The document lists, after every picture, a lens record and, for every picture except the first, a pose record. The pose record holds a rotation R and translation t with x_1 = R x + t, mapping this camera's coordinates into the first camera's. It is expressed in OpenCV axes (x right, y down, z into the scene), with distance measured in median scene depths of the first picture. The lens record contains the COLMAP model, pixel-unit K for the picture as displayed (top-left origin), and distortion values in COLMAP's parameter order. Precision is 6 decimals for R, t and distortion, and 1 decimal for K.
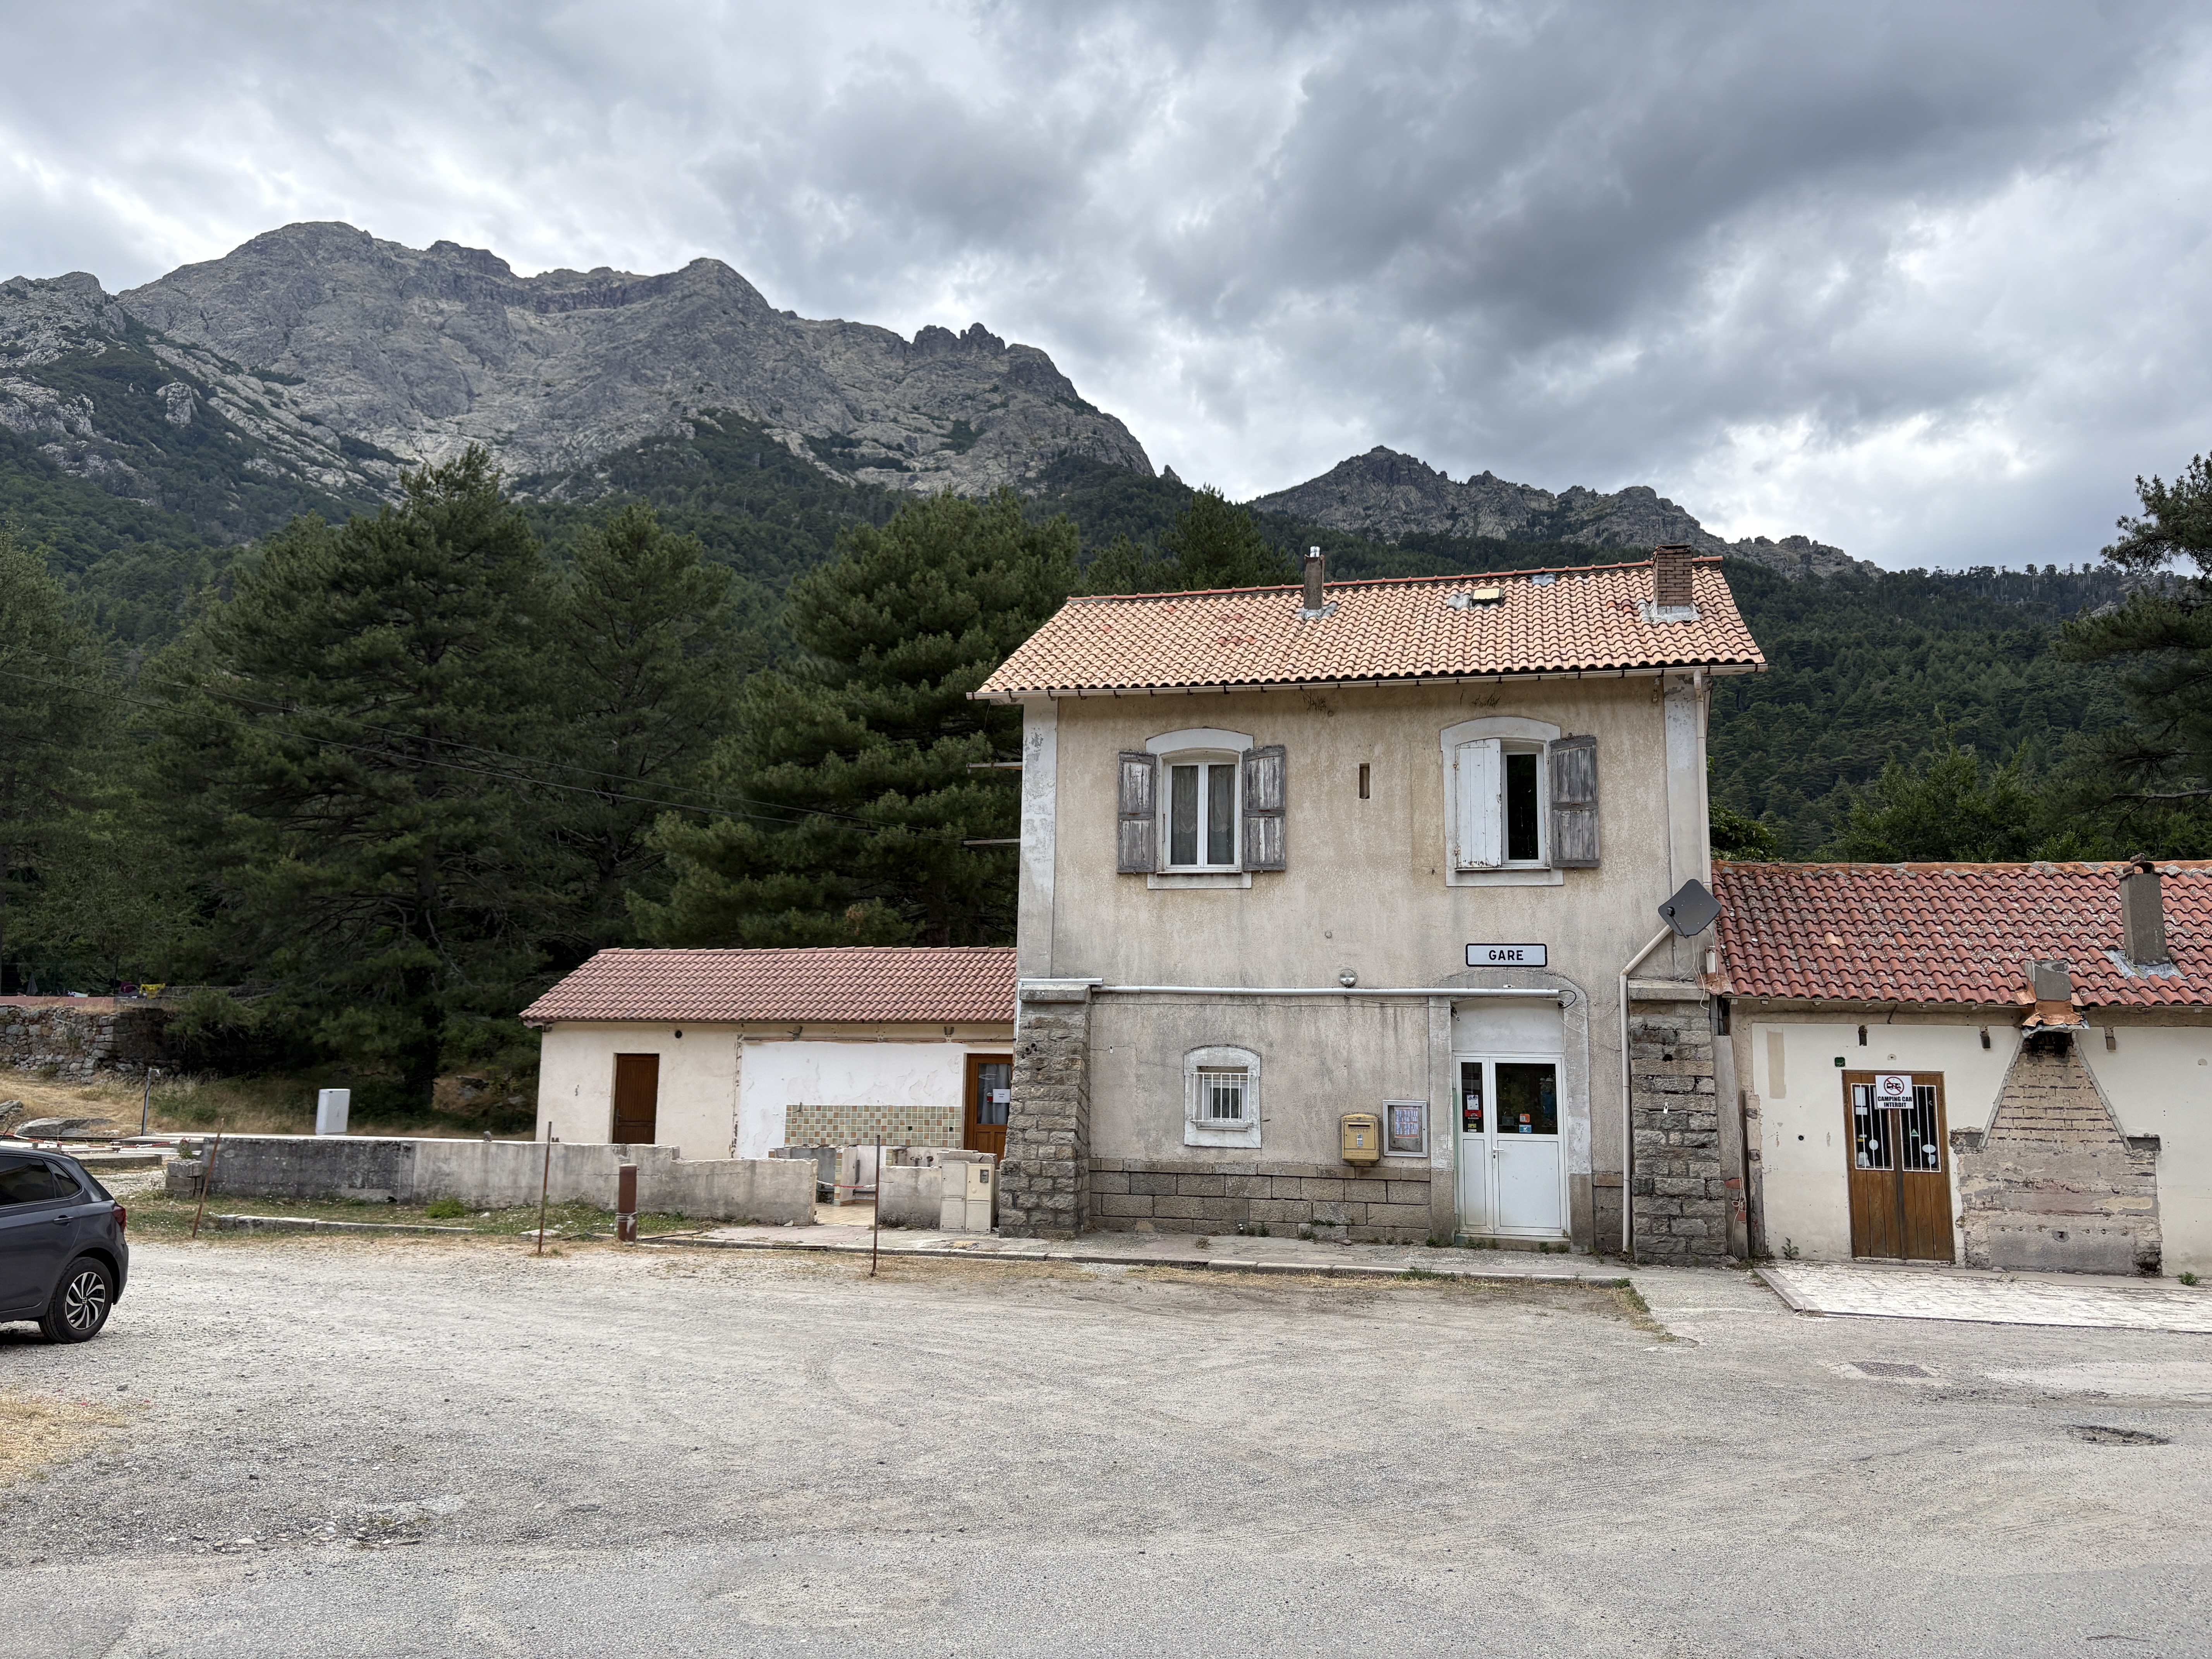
lens RADIAL K [[1634.4, 0, 1106.0], [0, 1634.4, 829.5], [0, 0, 1]] dist [0.051181, -0.084140]
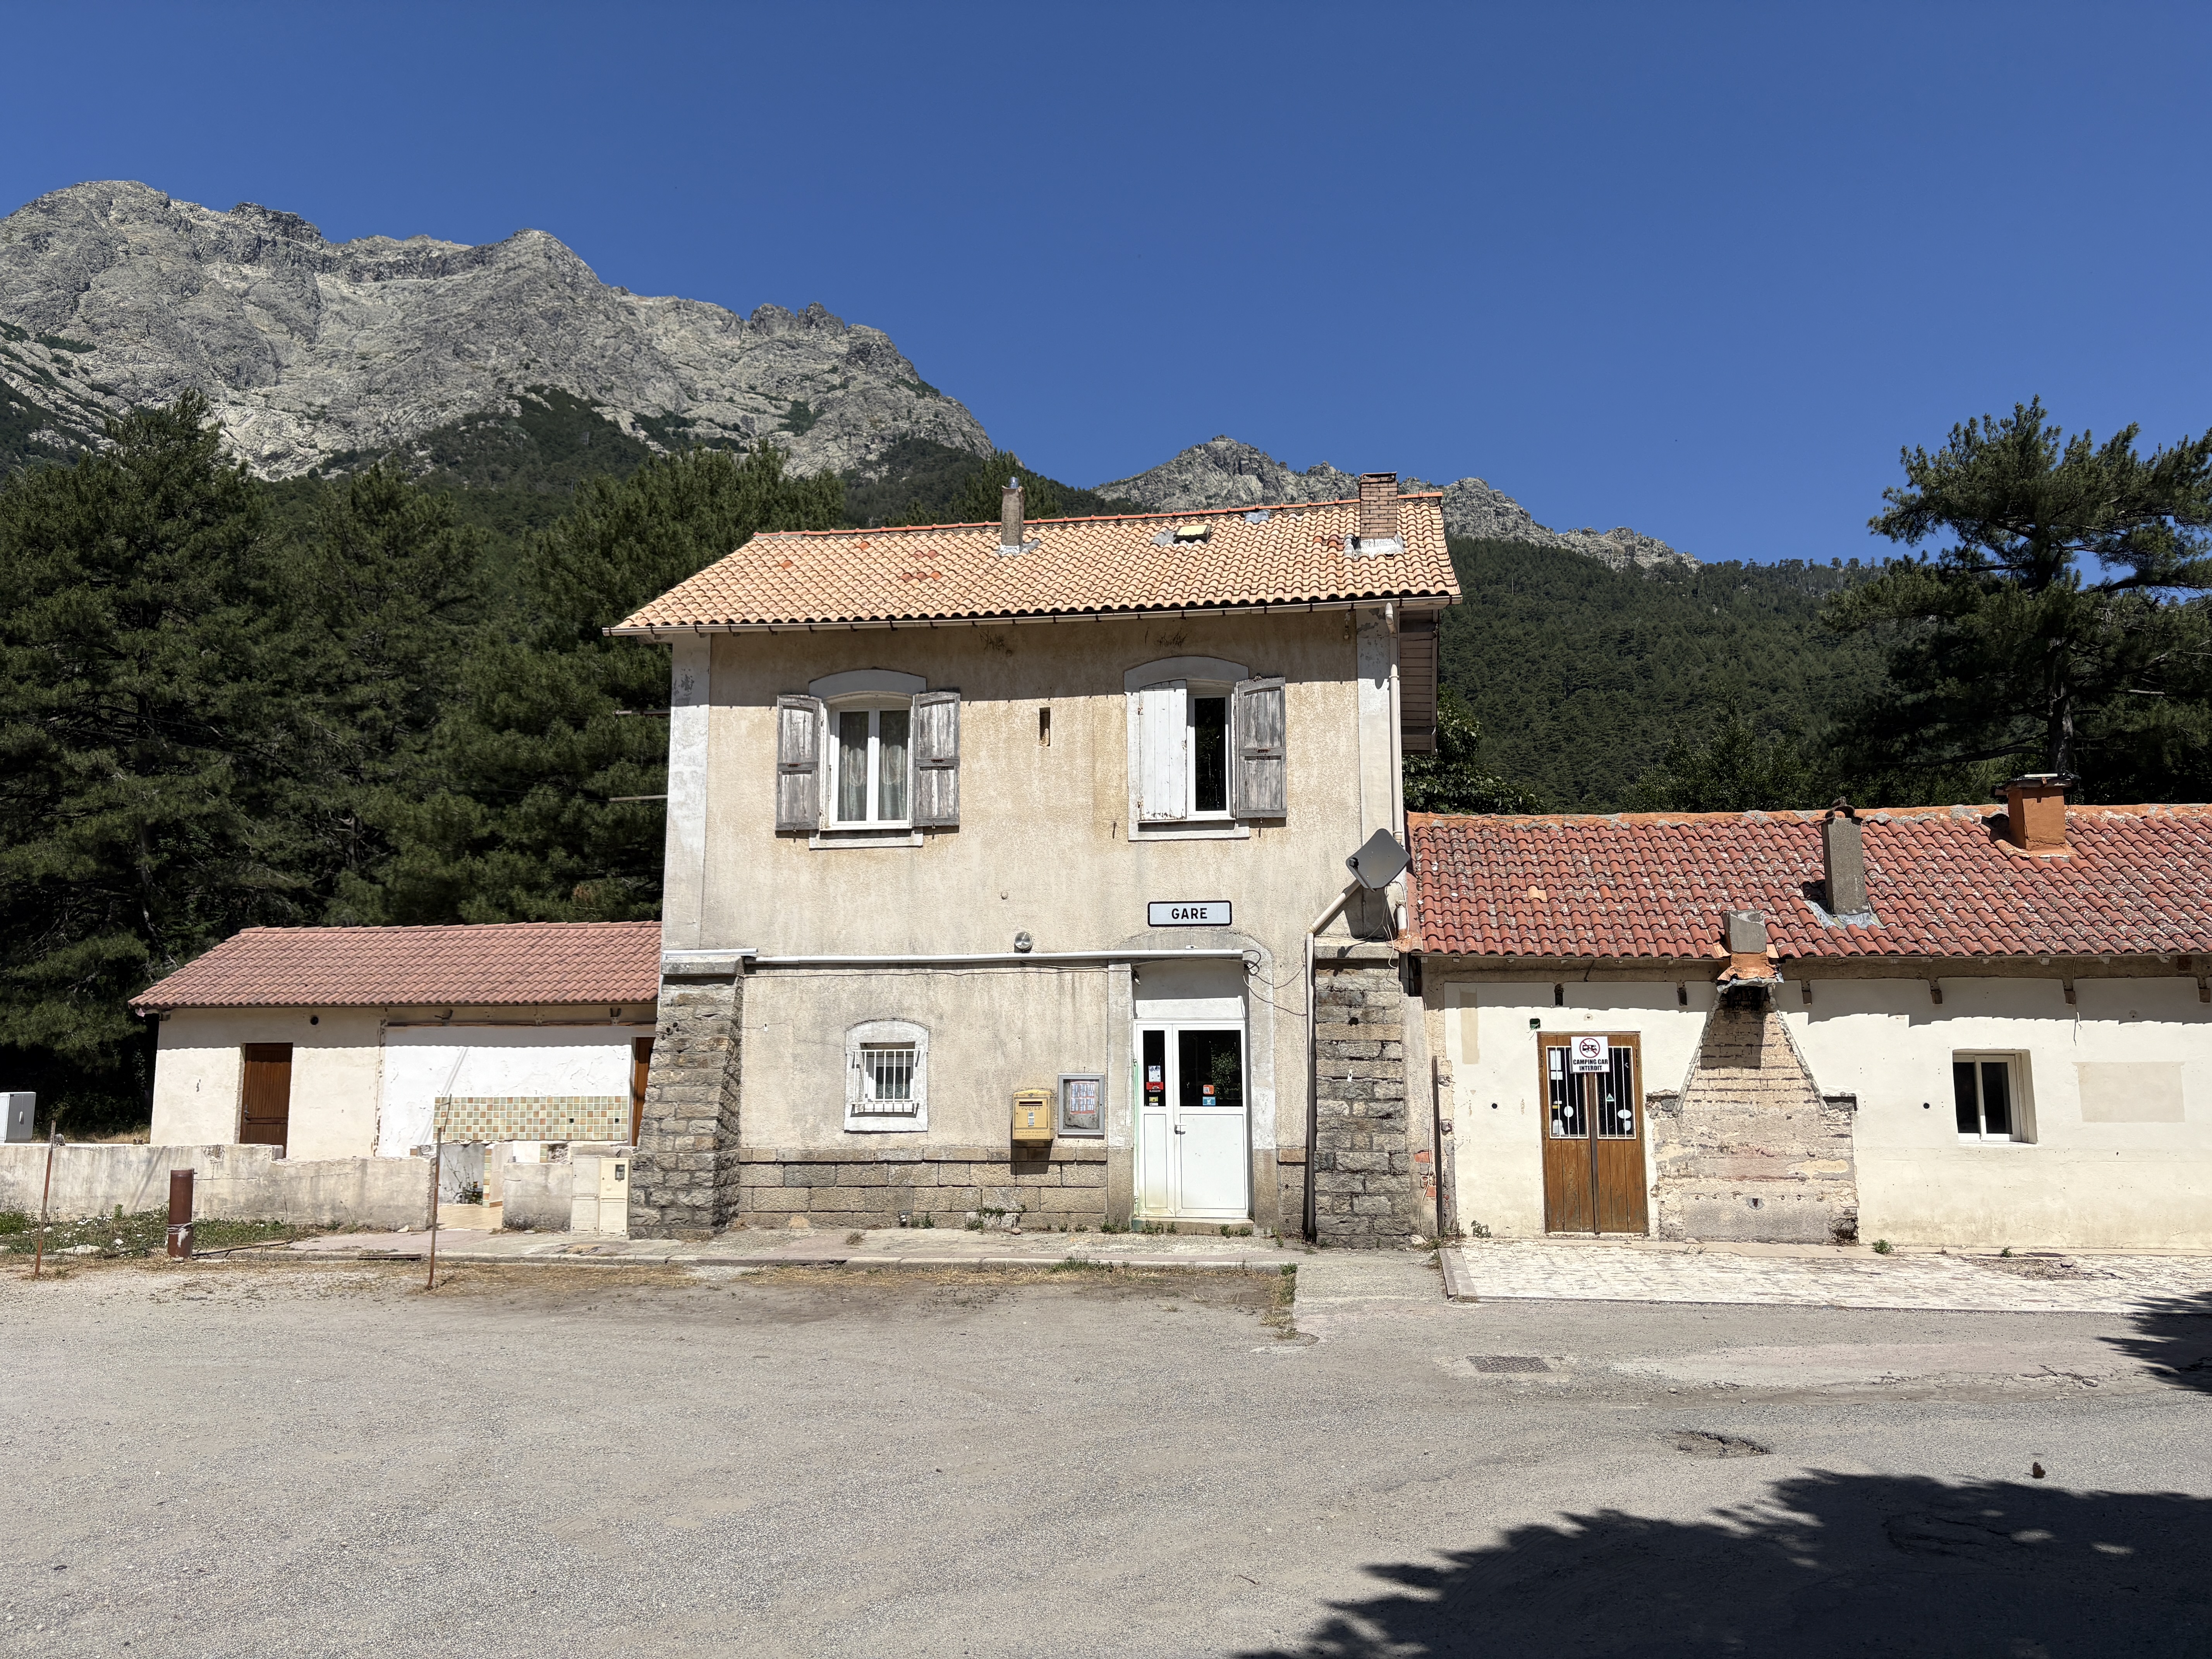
lens RADIAL K [[1642.4, 0, 1106.0], [0, 1642.4, 829.5], [0, 0, 1]] dist [0.005014, 0.004253]
pose [[0.995730, -0.007129, 0.092033, 0.107718], [0.006442, 0.999949, 0.007769, 0.020624], [-0.092084, -0.007143, 0.995726, 0.087591]]
